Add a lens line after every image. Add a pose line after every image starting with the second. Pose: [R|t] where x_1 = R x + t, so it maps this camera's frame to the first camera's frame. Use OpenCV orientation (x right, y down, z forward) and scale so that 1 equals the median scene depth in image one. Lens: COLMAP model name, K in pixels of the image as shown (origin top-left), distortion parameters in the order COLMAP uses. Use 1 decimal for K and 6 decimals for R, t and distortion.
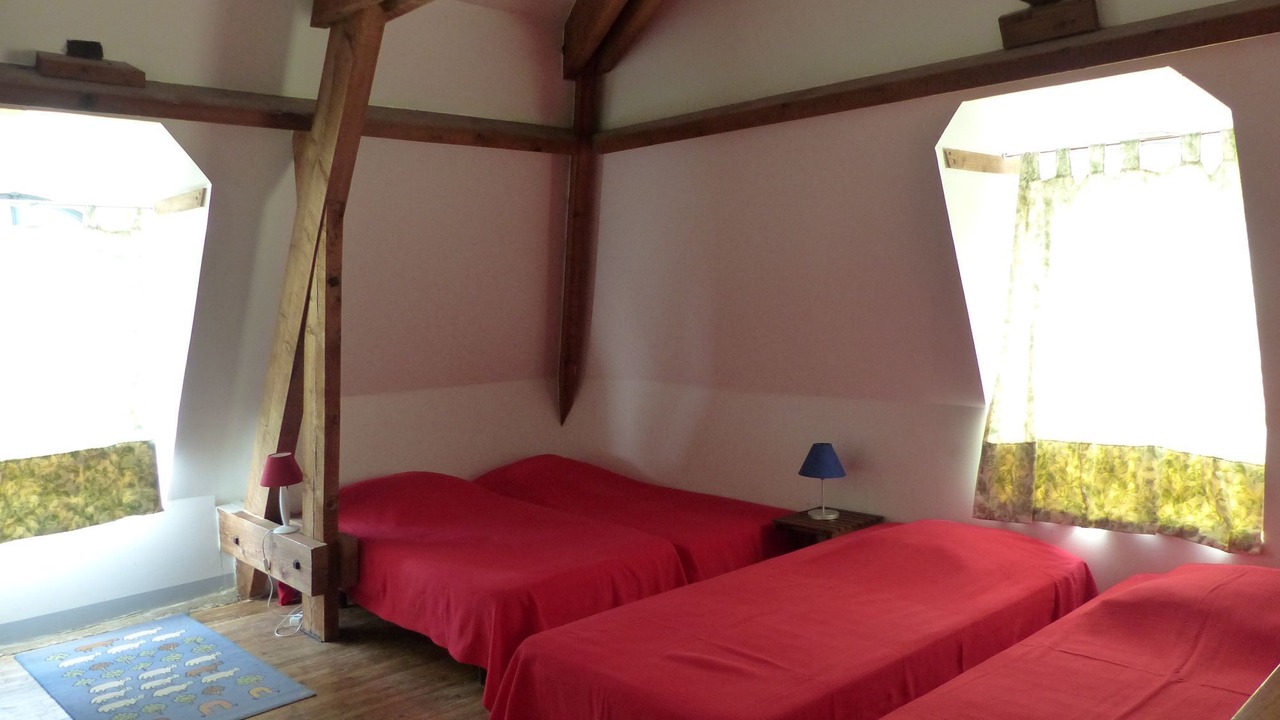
lens RADIAL K [[964.2, 0, 640.0], [0, 964.2, 360.0], [0, 0, 1]] dist [-0.006319, -0.000682]
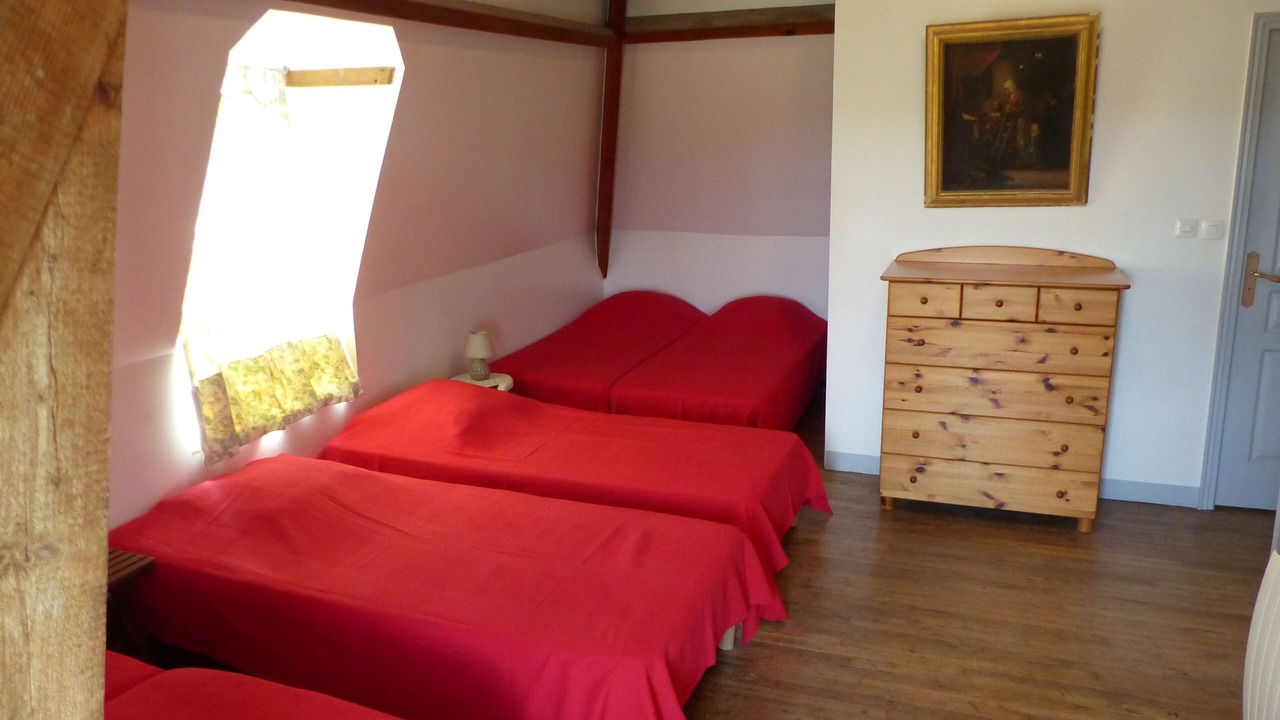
lens RADIAL K [[964.2, 0, 640.0], [0, 964.2, 360.0], [0, 0, 1]] dist [-0.006319, -0.000682]
pose [[-0.433764, -0.174824, 0.883904, -0.675118], [0.103828, 0.964763, 0.241769, -0.125138], [-0.895024, 0.196645, -0.400328, 1.084546]]
